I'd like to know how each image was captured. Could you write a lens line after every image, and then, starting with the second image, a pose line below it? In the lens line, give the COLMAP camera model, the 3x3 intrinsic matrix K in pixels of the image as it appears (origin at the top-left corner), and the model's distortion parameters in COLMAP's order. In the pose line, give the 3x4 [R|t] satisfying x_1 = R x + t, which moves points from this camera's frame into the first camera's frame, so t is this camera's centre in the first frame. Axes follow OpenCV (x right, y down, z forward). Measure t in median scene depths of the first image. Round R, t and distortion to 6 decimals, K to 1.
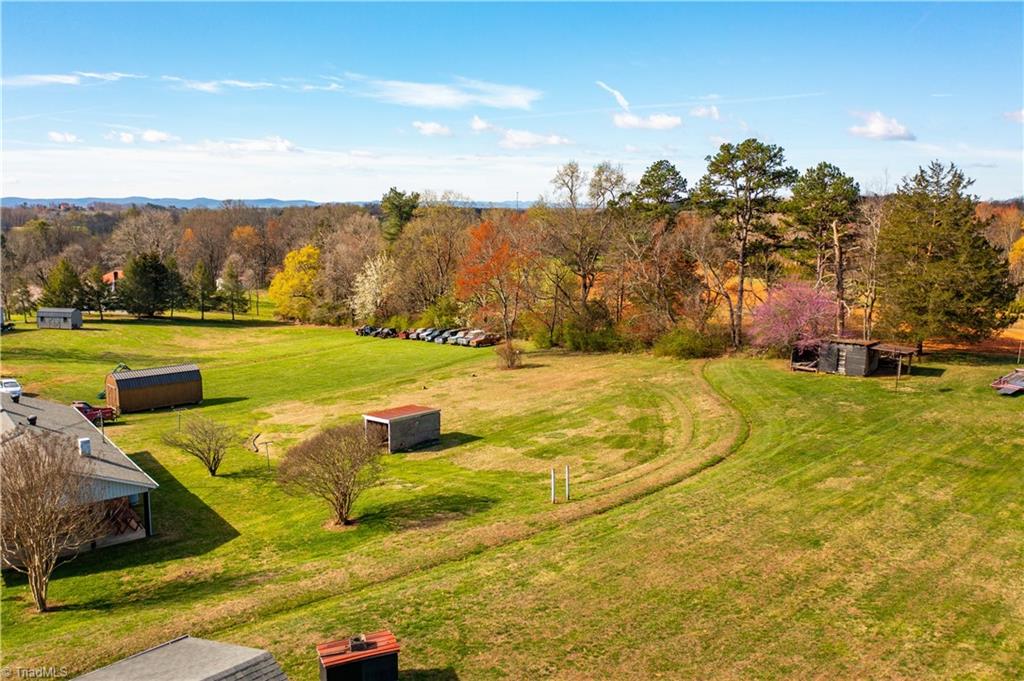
lens RADIAL K [[802.3, 0, 512.0], [0, 802.3, 340.5], [0, 0, 1]] dist [-0.023409, -0.007155]
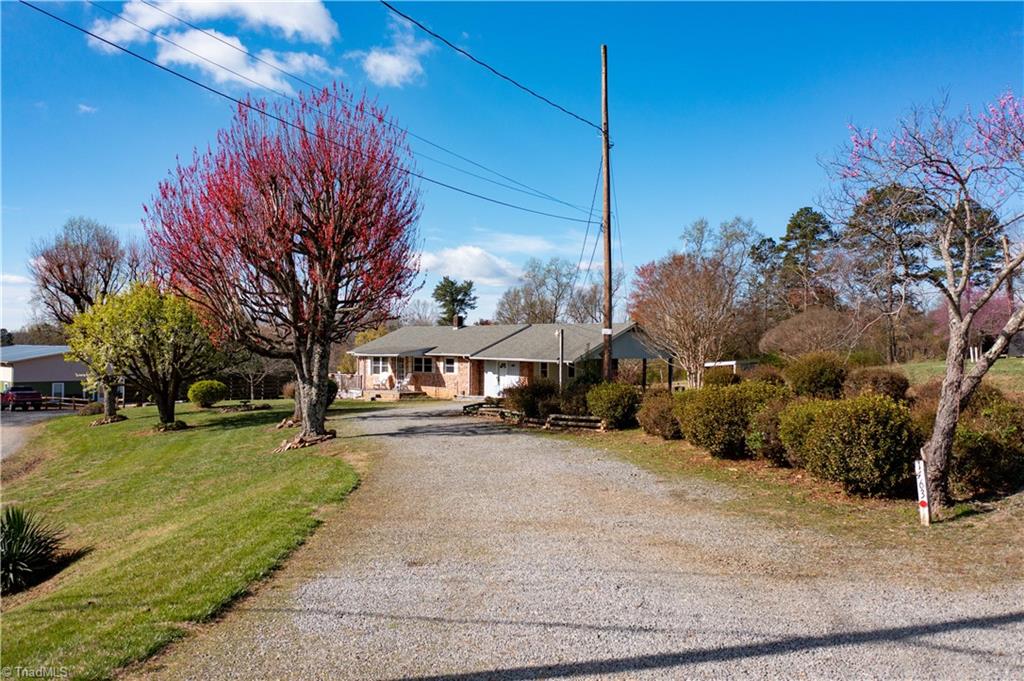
lens RADIAL K [[810.7, 0, 512.0], [0, 810.7, 340.5], [0, 0, 1]] dist [-0.026200, -0.002751]
pose [[0.996091, -0.000208, 0.088332, -0.370598], [0.015070, 0.985736, -0.167623, 0.167288], [-0.087037, 0.168299, 0.981886, -0.078865]]
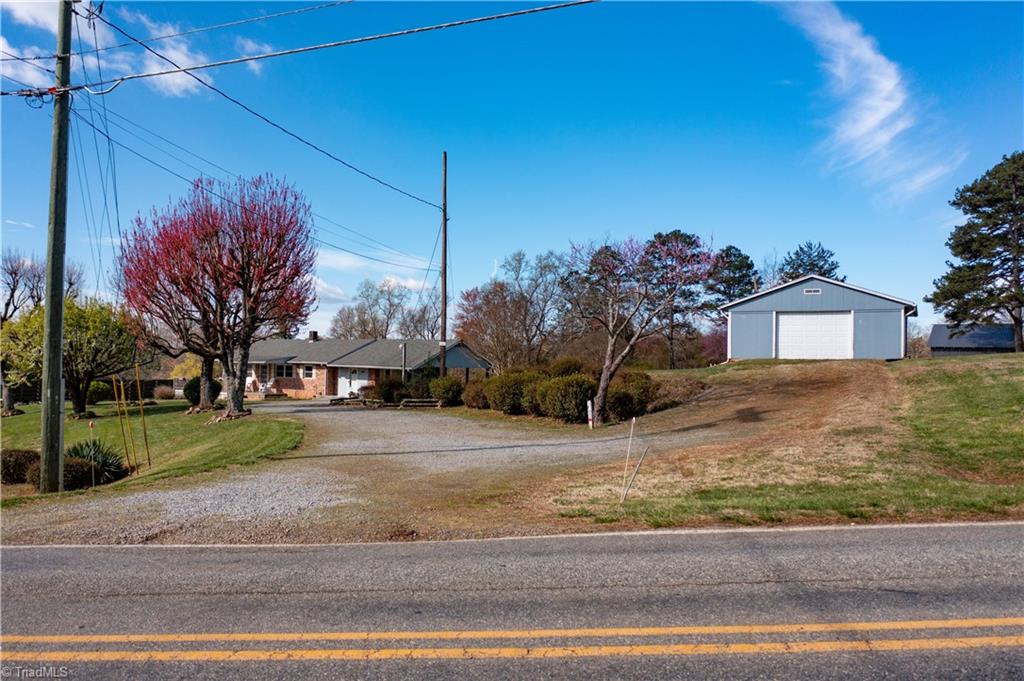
lens RADIAL K [[802.3, 0, 512.0], [0, 802.3, 340.5], [0, 0, 1]] dist [-0.023409, -0.007155]
pose [[0.953573, 0.023603, 0.300234, -0.404558], [0.033963, 0.982136, -0.185080, 0.195002], [-0.299239, 0.186684, 0.935738, -0.210149]]
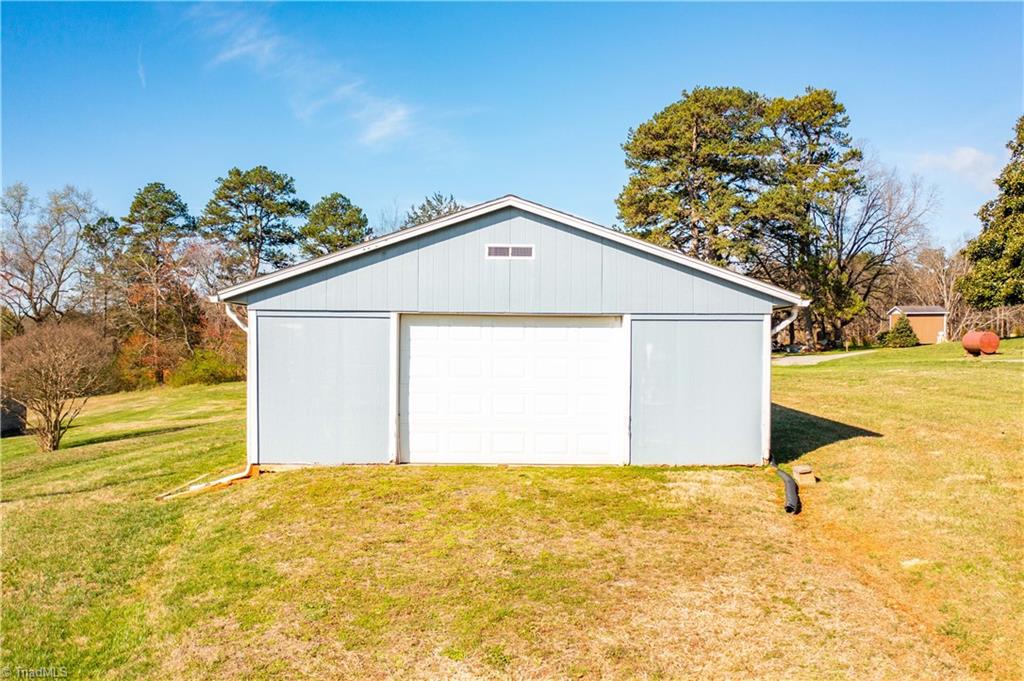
lens RADIAL K [[850.0, 0, 550.6], [0, 850.0, 361.4], [0, 0, 1]] dist [-0.031416, 0.011845]
pose [[0.694230, -0.015132, 0.719594, -0.221176], [0.112138, 0.989844, -0.087371, 0.126659], [-0.710964, 0.141350, 0.688876, 0.037675]]
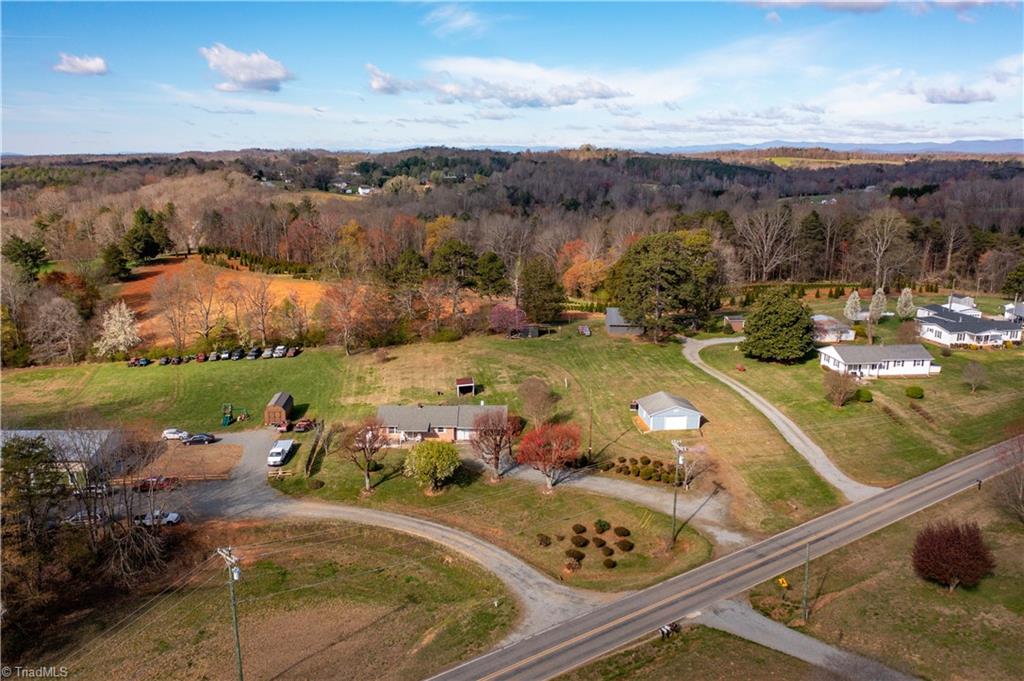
lens RADIAL K [[798.1, 0, 512.0], [0, 798.1, 340.5], [0, 0, 1]] dist [-0.028792, 0.000505]
pose [[0.621583, -0.178052, 0.762845, -1.372738], [0.122860, 0.983933, 0.129546, -0.247618], [-0.773653, 0.013200, 0.633471, -0.539229]]
